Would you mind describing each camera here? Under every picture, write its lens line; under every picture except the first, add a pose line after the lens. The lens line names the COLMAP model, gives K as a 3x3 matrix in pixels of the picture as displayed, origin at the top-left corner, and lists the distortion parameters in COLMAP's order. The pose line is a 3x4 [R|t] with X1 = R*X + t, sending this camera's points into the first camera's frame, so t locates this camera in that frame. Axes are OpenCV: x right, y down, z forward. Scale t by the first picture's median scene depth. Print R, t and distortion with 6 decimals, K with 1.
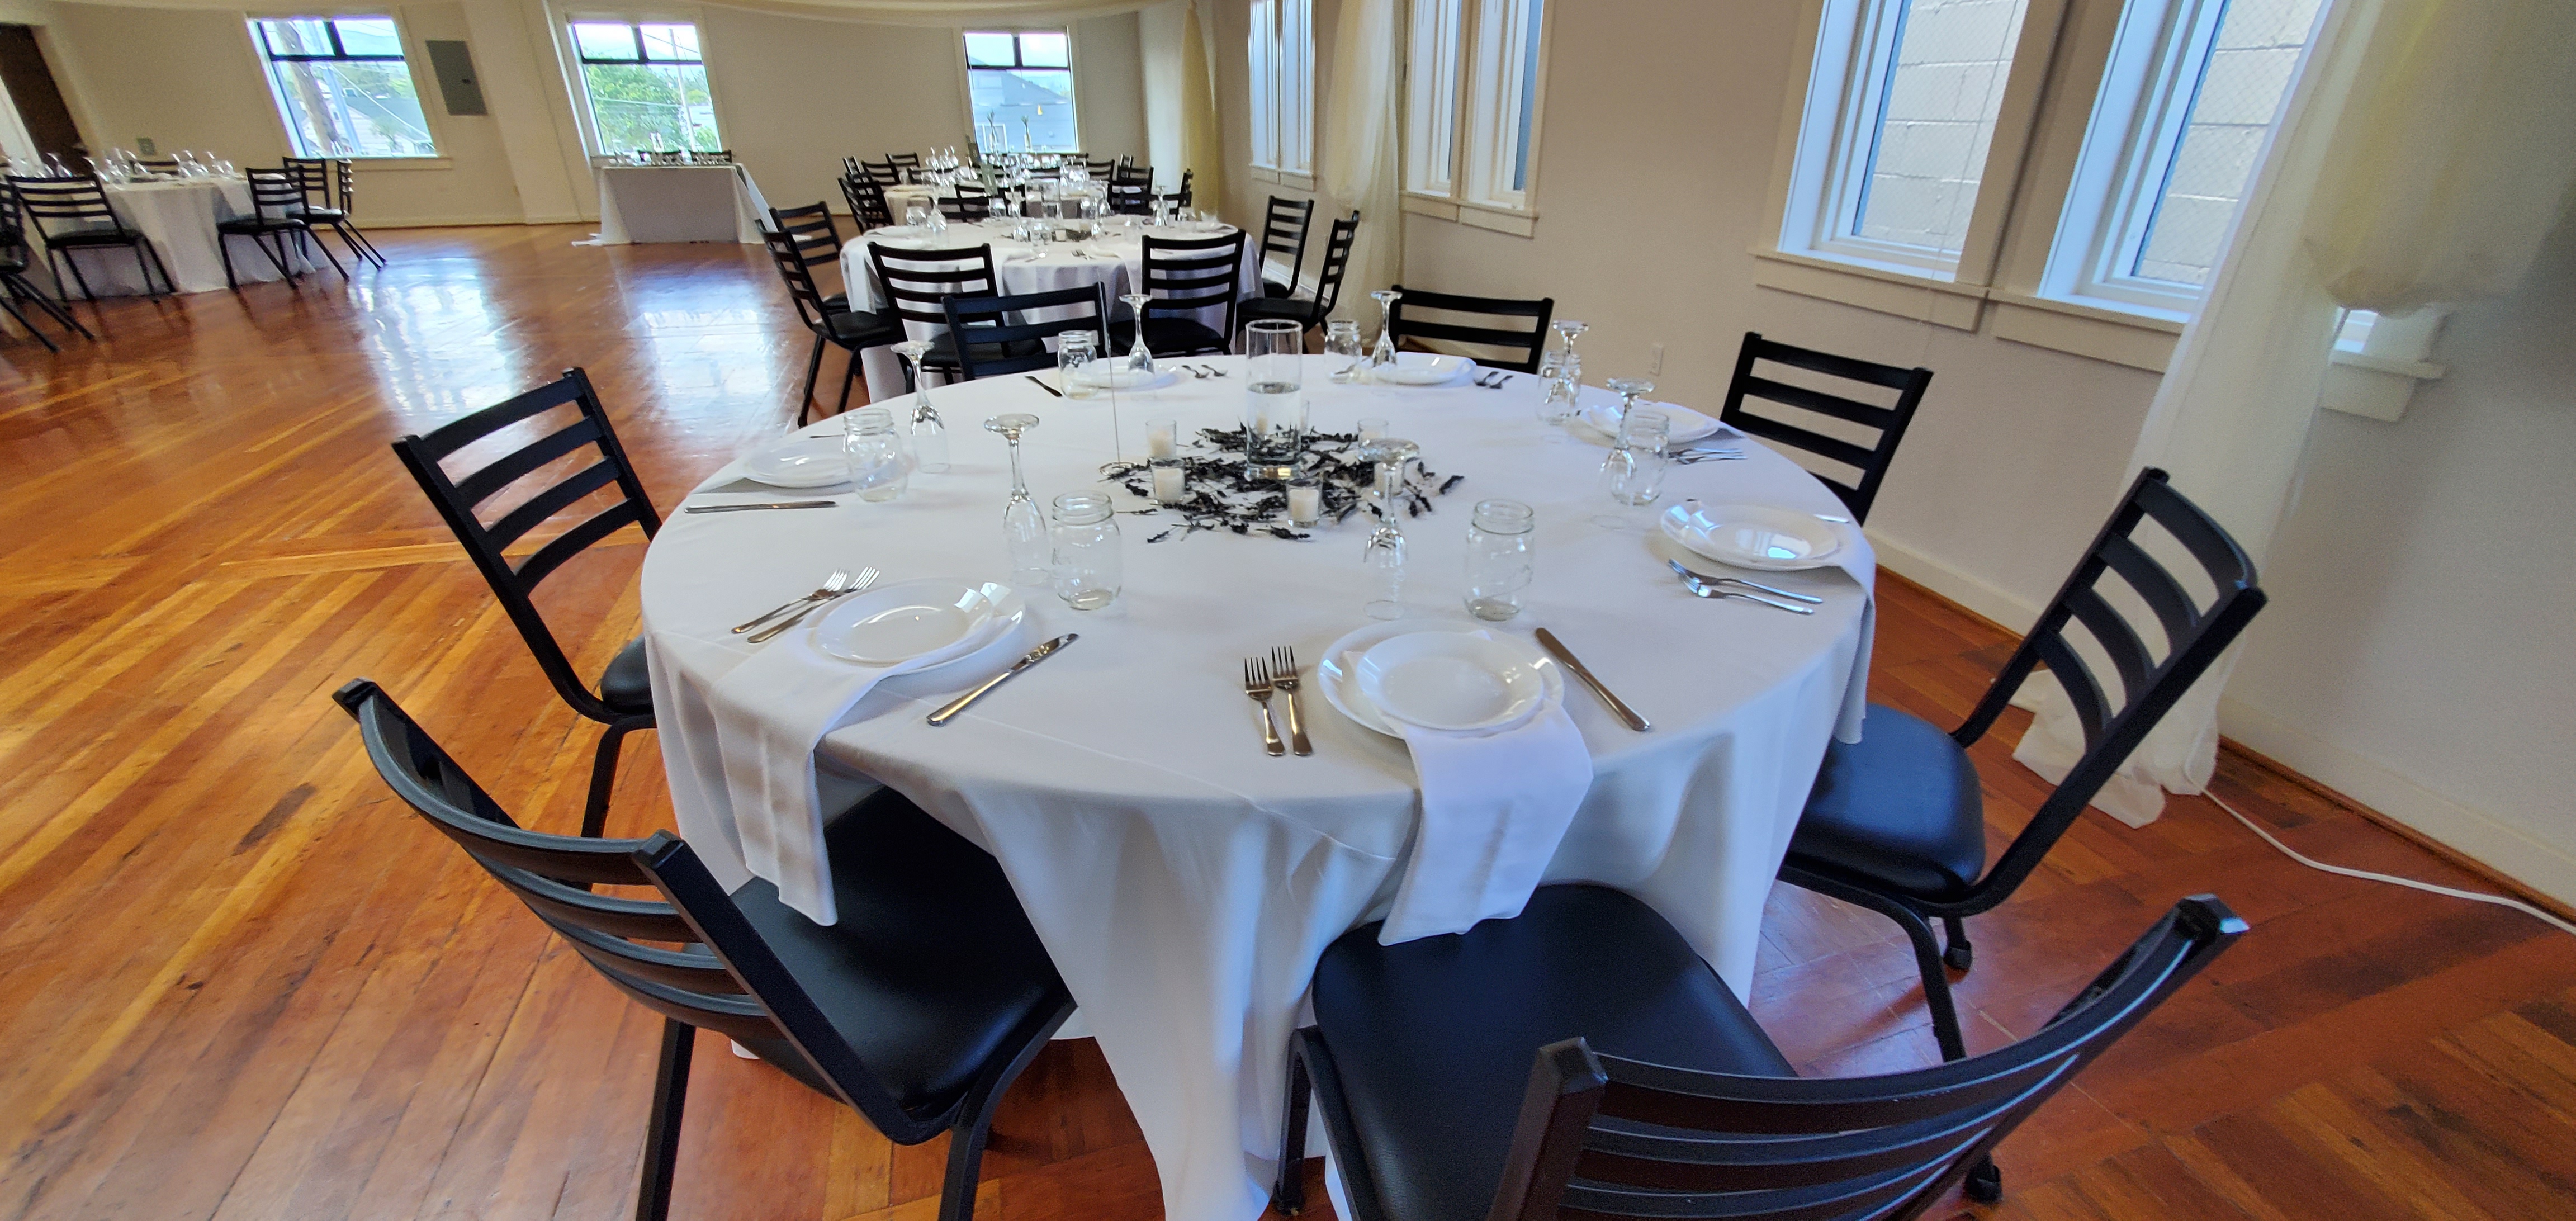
lens RADIAL K [[1036.5, 0, 1288.0], [0, 1036.5, 610.5], [0, 0, 1]] dist [-0.001920, -0.000105]
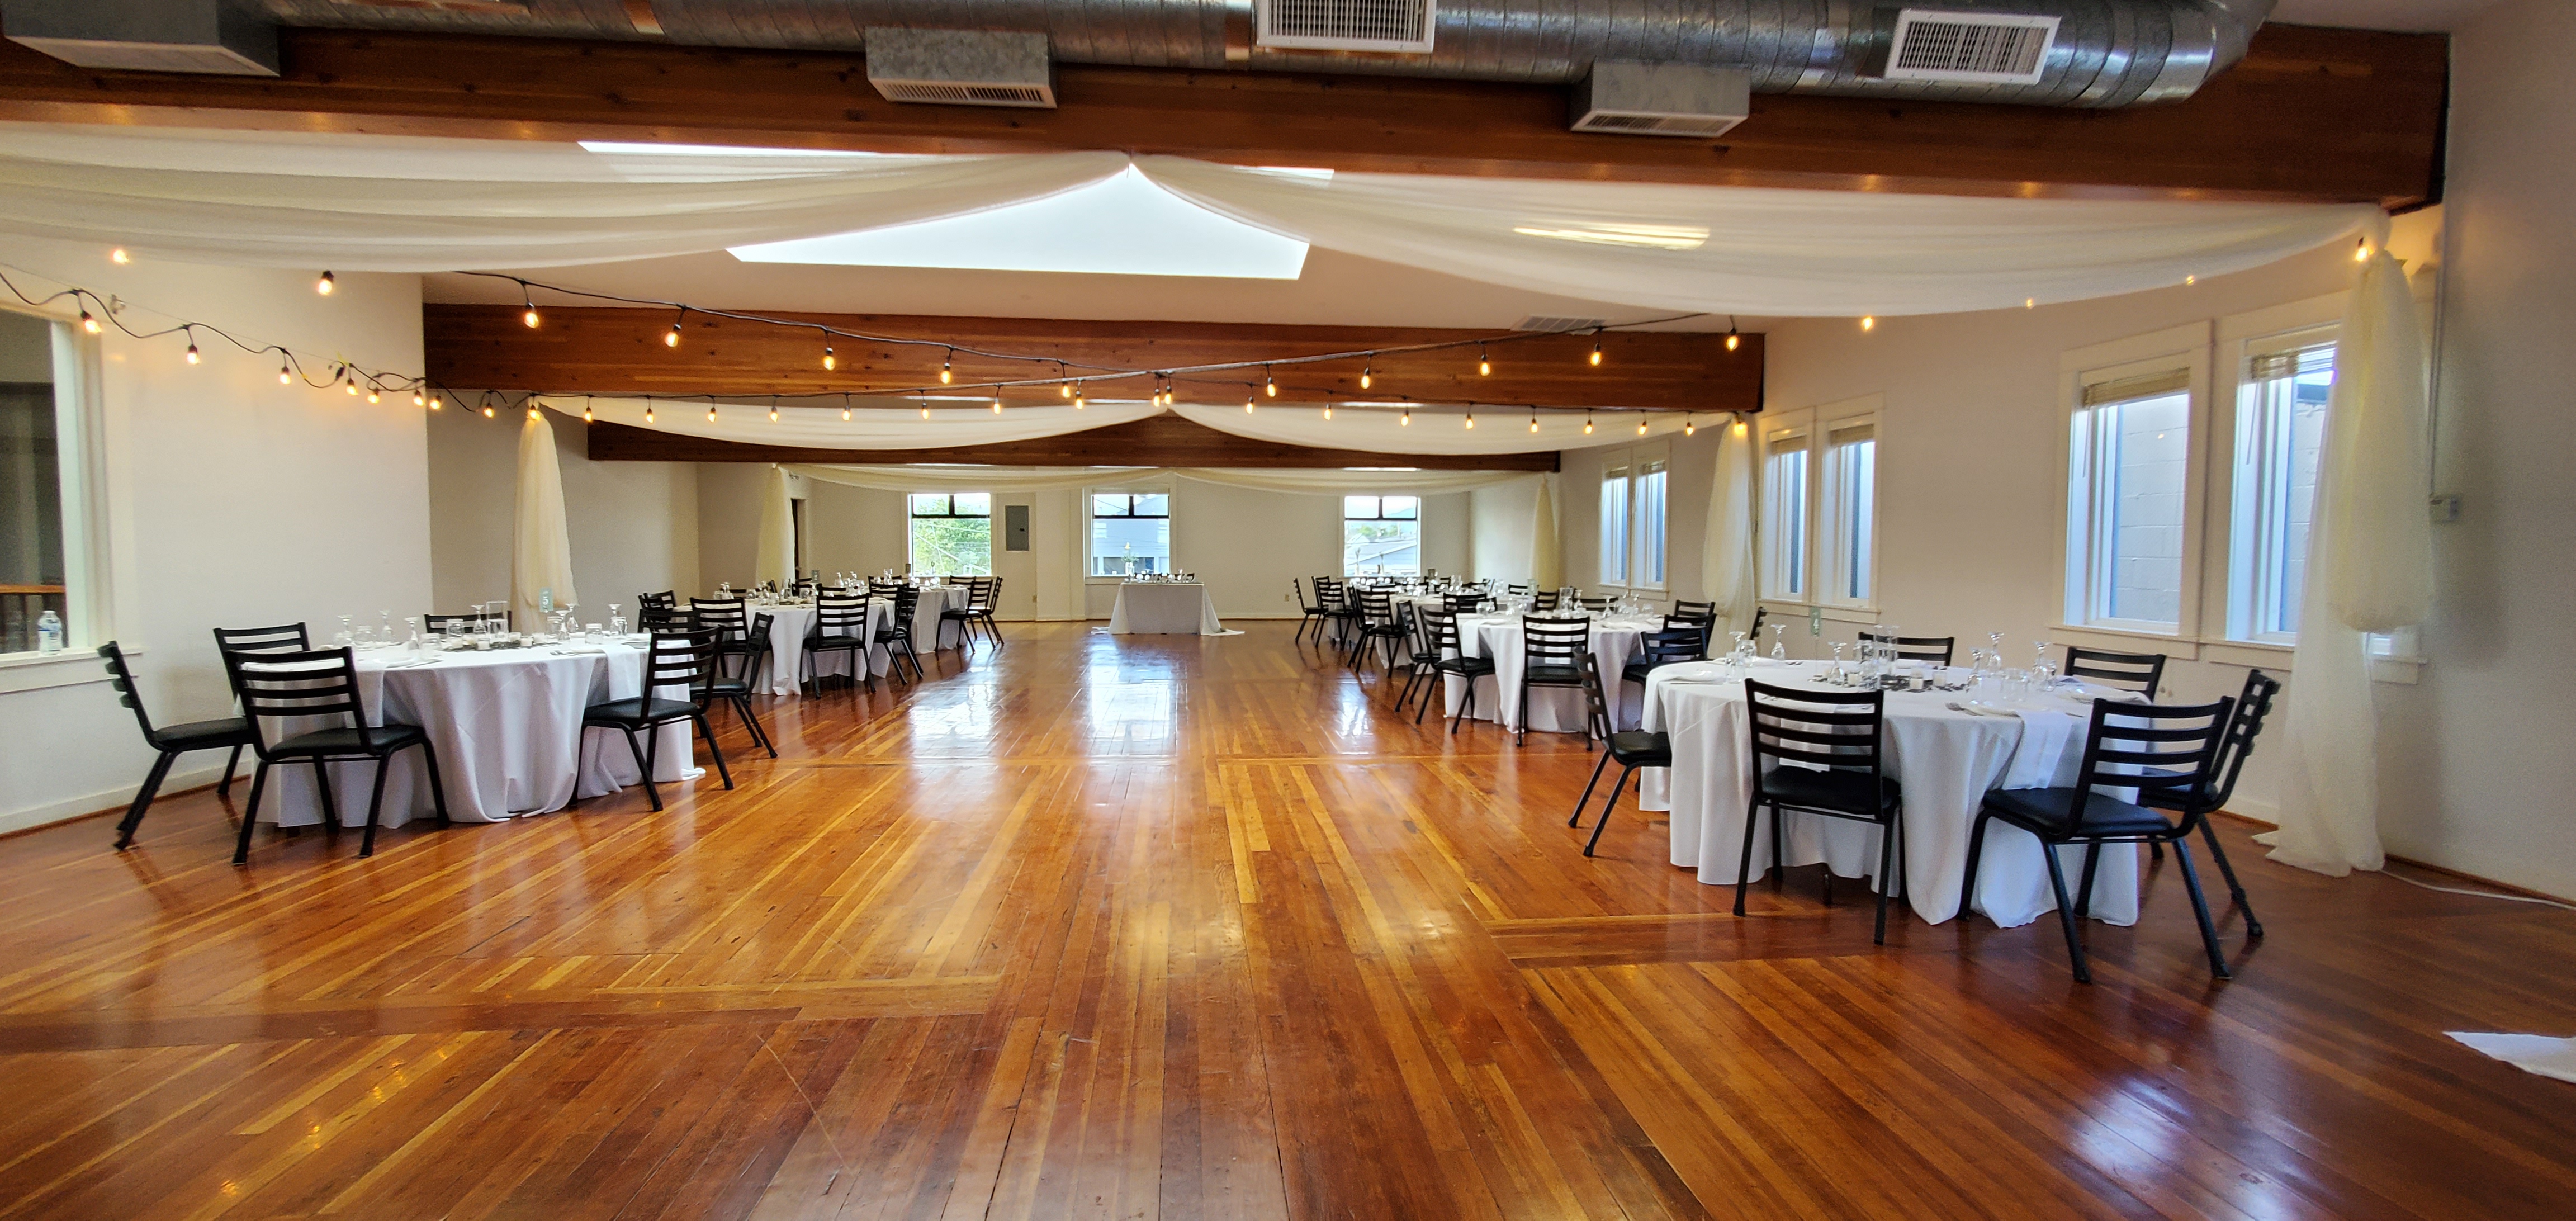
lens RADIAL K [[1036.5, 0, 1288.0], [0, 1036.5, 610.5], [0, 0, 1]] dist [-0.001920, -0.000105]
pose [[0.982351, 0.011167, -0.186713, -0.653592], [-0.080755, 0.925709, -0.369514, 0.510878], [0.168716, 0.378071, 0.910273, -1.100483]]
